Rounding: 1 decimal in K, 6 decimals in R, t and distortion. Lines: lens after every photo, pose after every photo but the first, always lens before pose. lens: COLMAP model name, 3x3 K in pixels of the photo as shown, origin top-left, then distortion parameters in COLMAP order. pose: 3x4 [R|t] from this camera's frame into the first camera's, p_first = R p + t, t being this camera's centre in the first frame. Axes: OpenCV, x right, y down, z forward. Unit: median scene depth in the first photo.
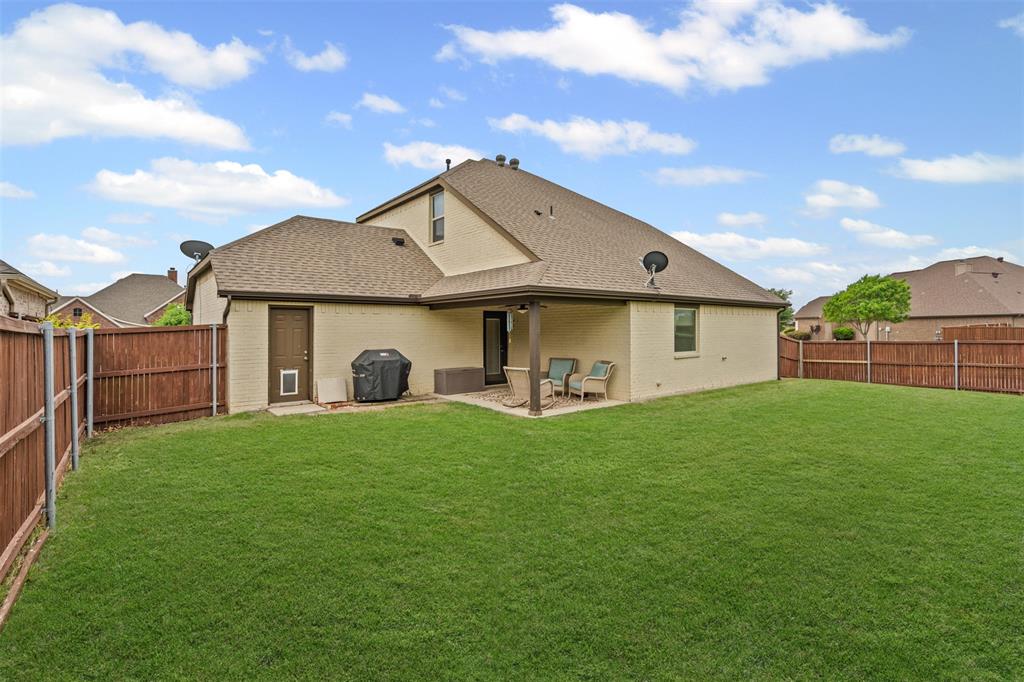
lens RADIAL K [[470.4, 0, 507.1], [0, 470.4, 332.6], [0, 0, 1]] dist [-0.002767, 0.000888]
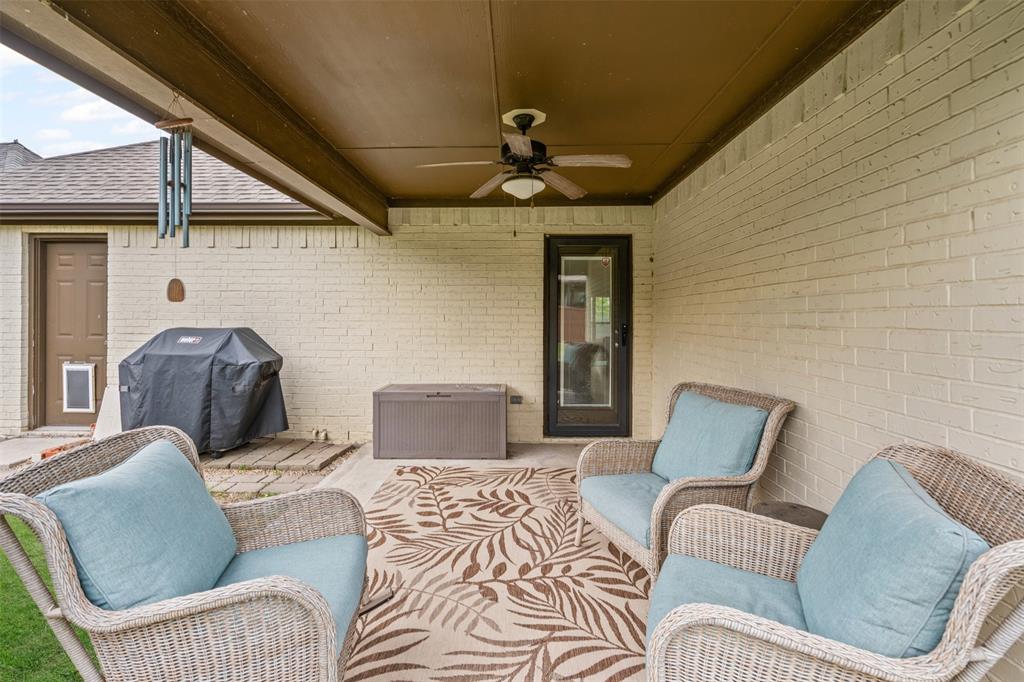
lens RADIAL K [[475.2, 0, 513.9], [0, 475.2, 326.0], [0, 0, 1]] dist [-0.004272, 0.000336]
pose [[0.775765, 0.020178, -0.630700, 0.213357], [-0.011677, 0.999777, 0.017623, 0.024157], [0.630914, -0.006306, 0.775827, 0.871612]]
